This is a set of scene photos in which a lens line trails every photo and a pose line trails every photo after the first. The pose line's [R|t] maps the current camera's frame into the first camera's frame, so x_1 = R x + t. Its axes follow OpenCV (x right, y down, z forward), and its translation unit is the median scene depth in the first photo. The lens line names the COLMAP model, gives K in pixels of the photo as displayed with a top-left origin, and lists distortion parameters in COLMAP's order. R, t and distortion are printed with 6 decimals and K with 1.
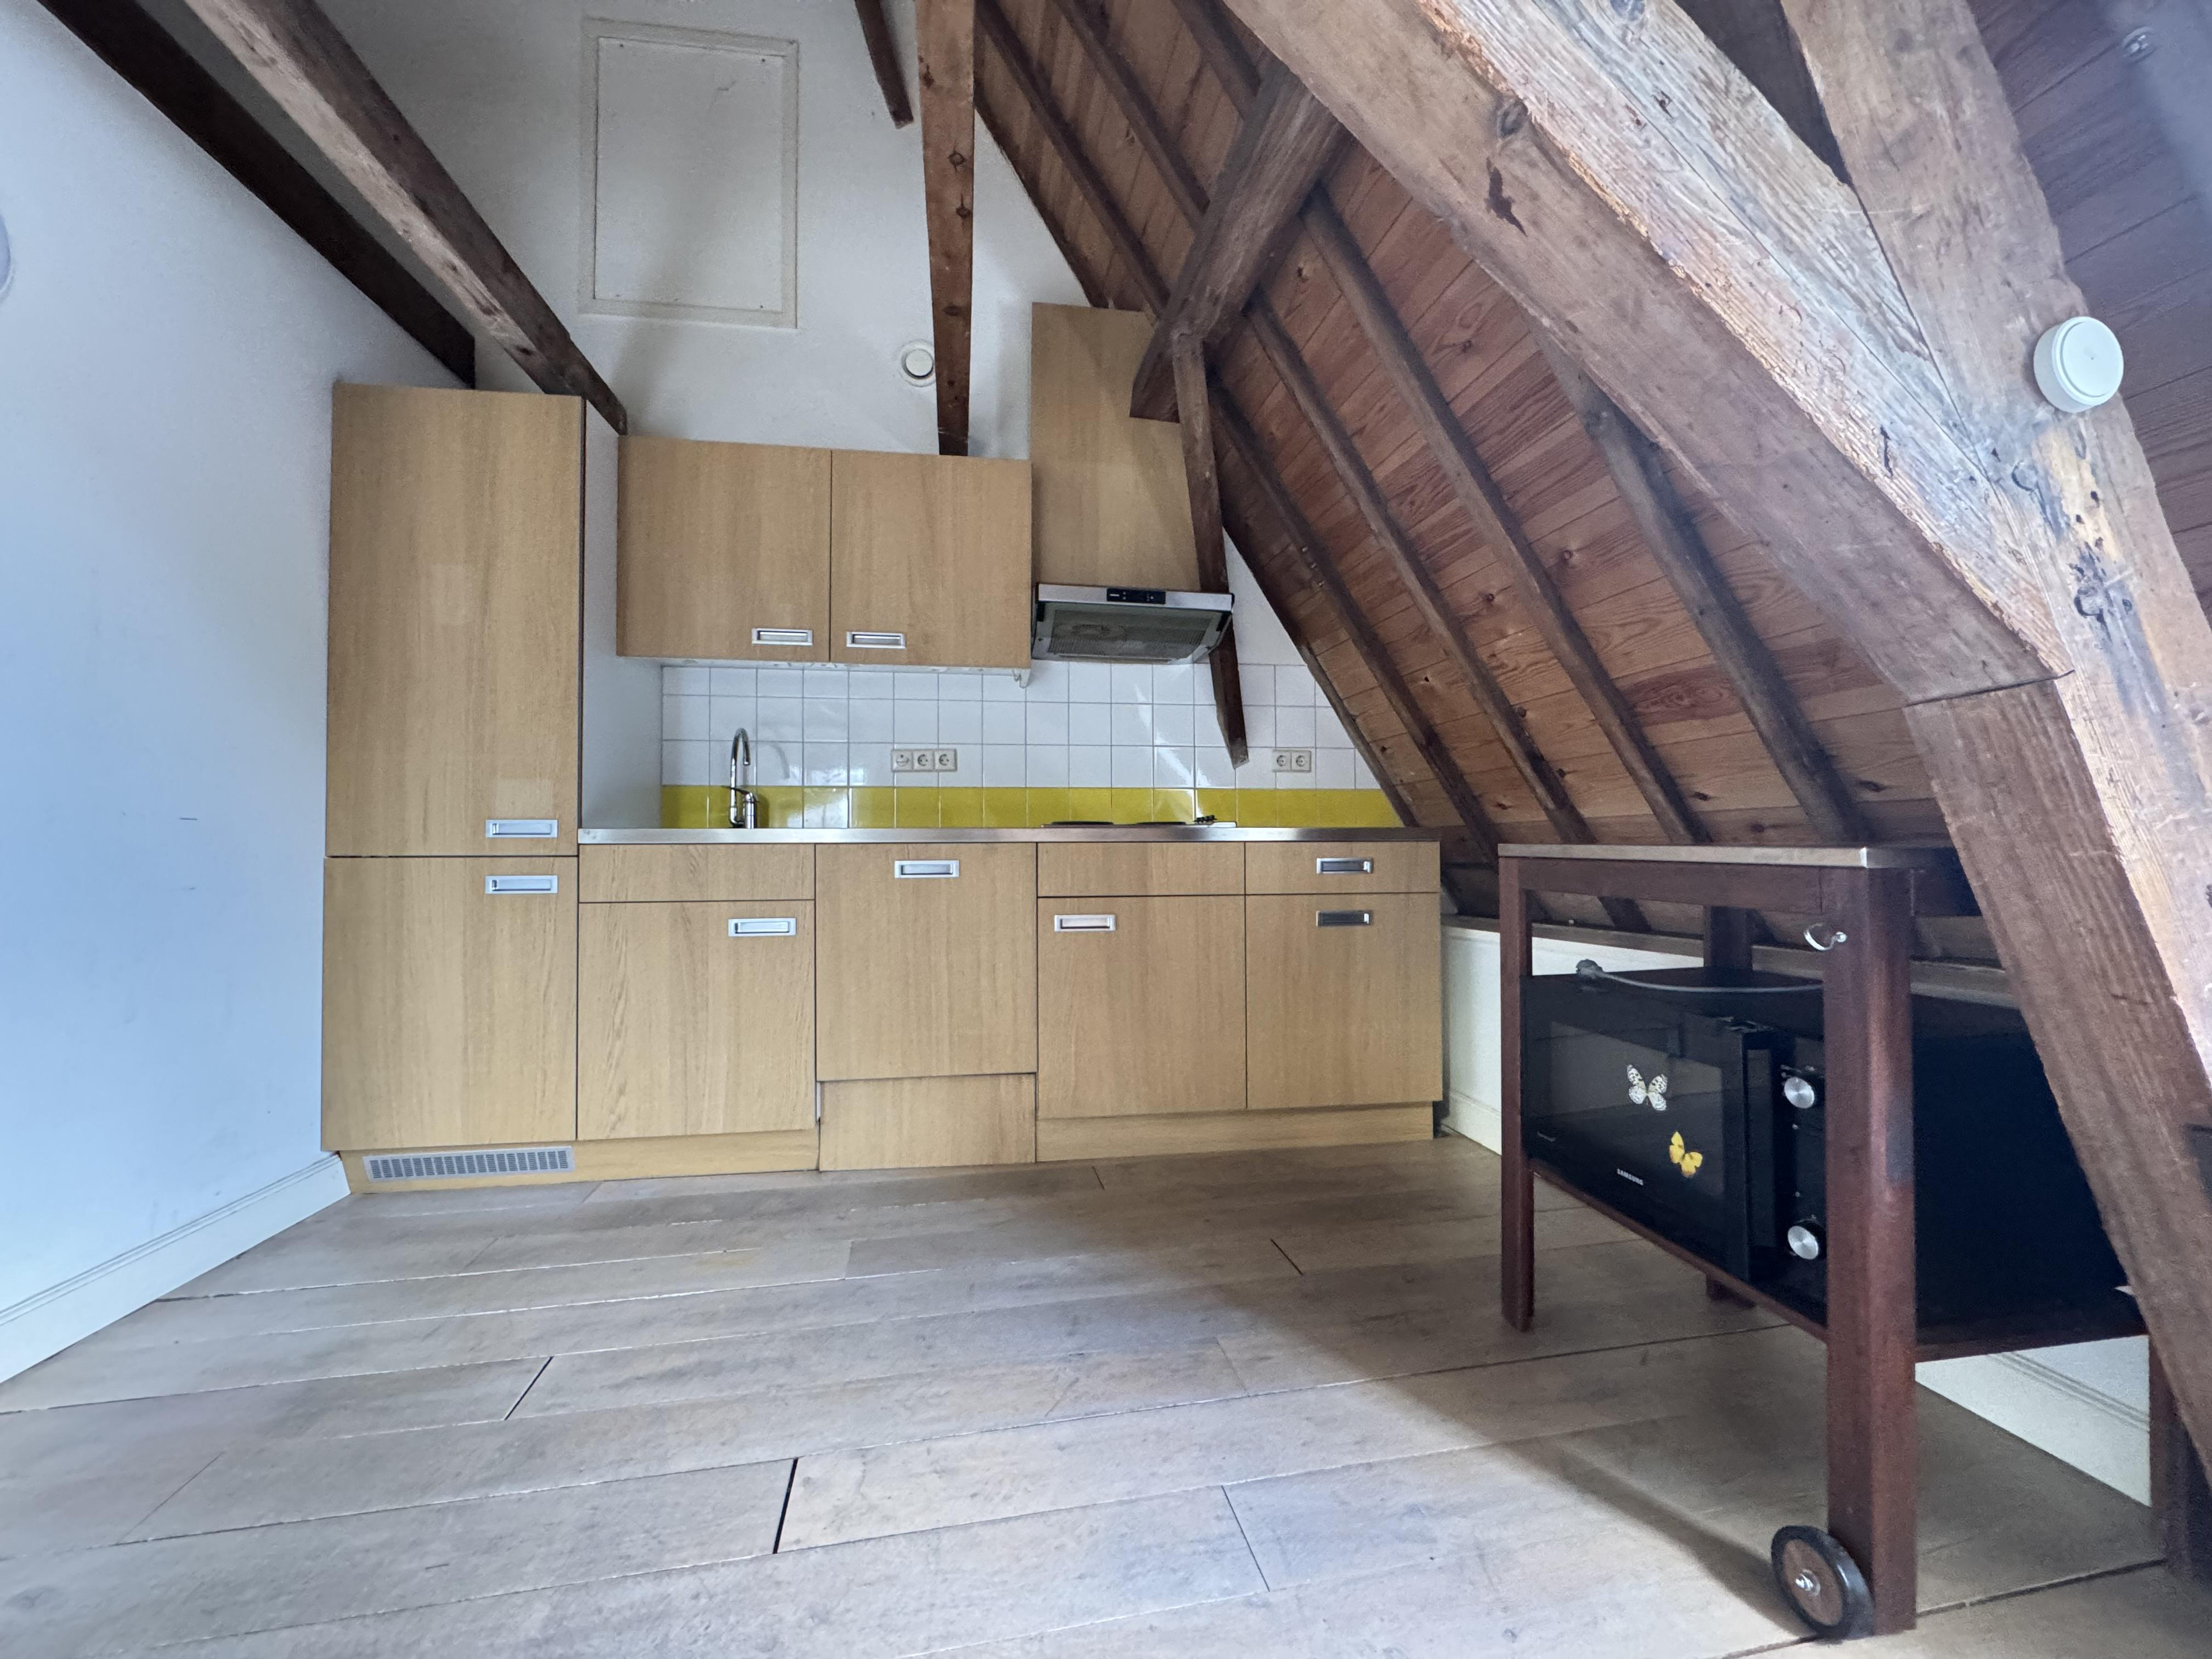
lens RADIAL K [[881.3, 0, 1104.0], [0, 881.3, 830.6], [0, 0, 1]] dist [-0.003841, -0.000020]
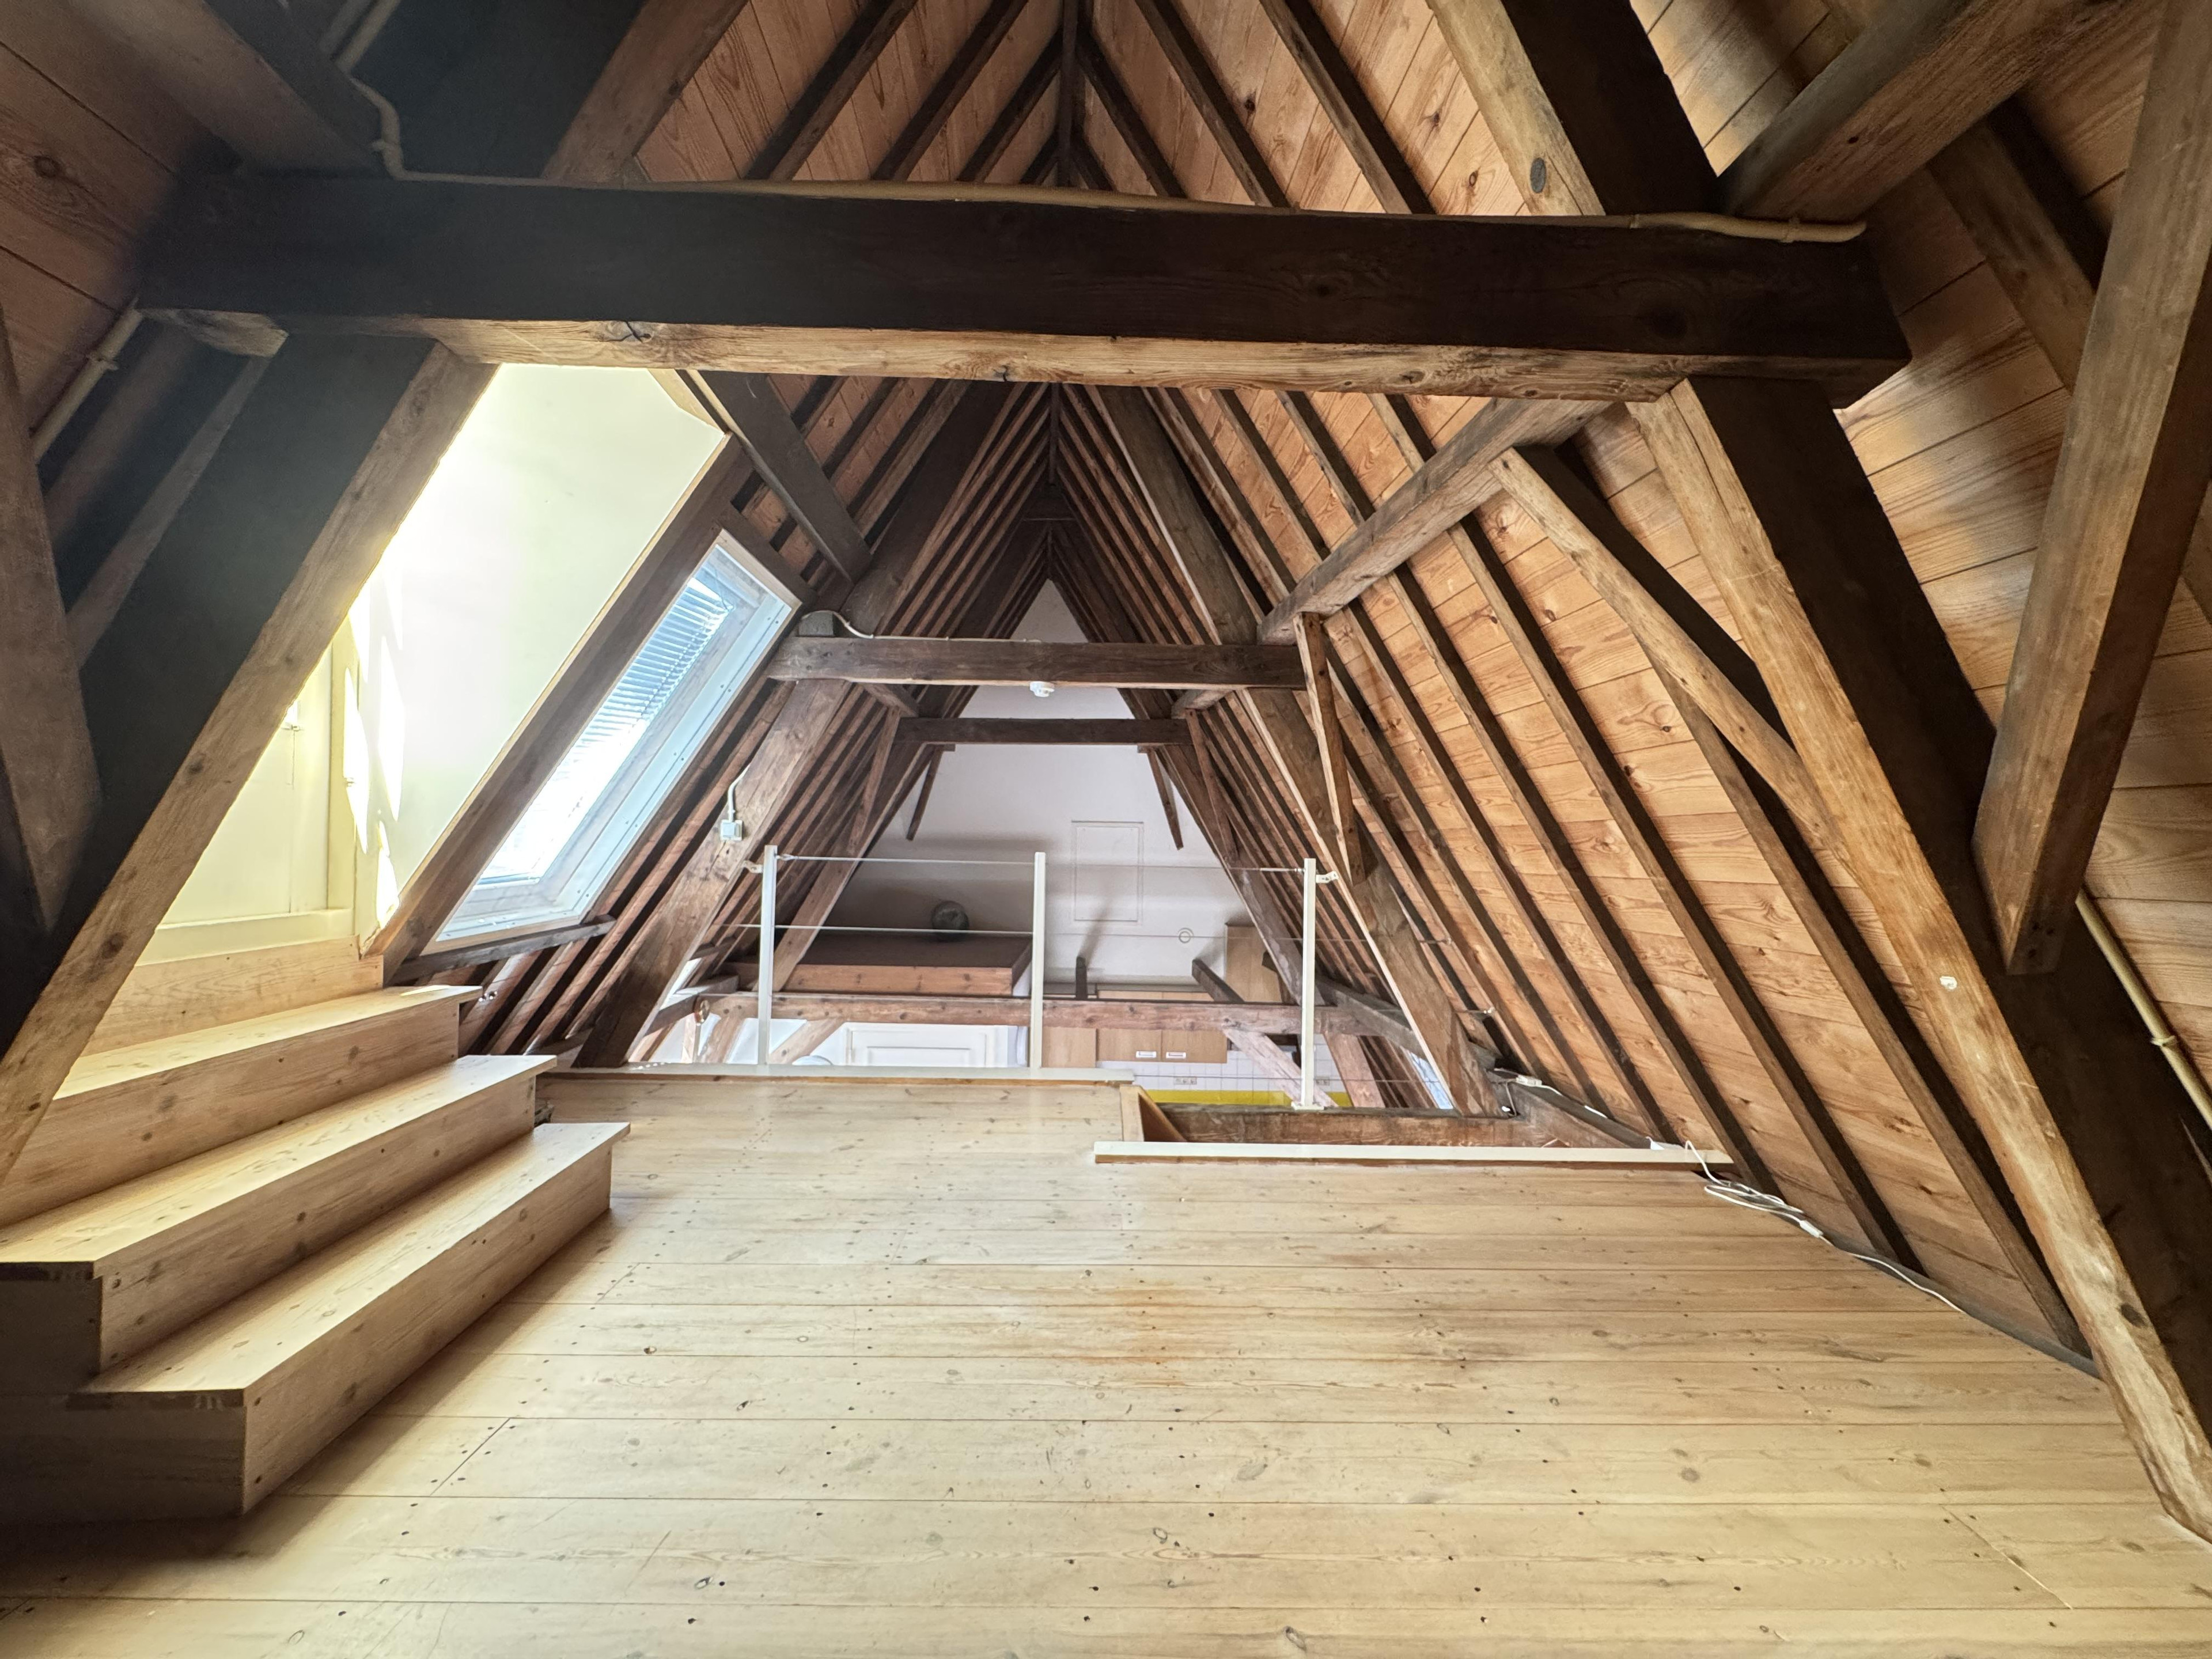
lens RADIAL K [[881.3, 0, 1104.6], [0, 881.3, 824.4], [0, 0, 1]] dist [-0.003841, -0.000020]
pose [[0.991451, 0.013381, -0.129794, -0.140044], [-0.013550, 0.999908, -0.000422, -1.169152], [0.129776, 0.002177, 0.991541, -2.371986]]
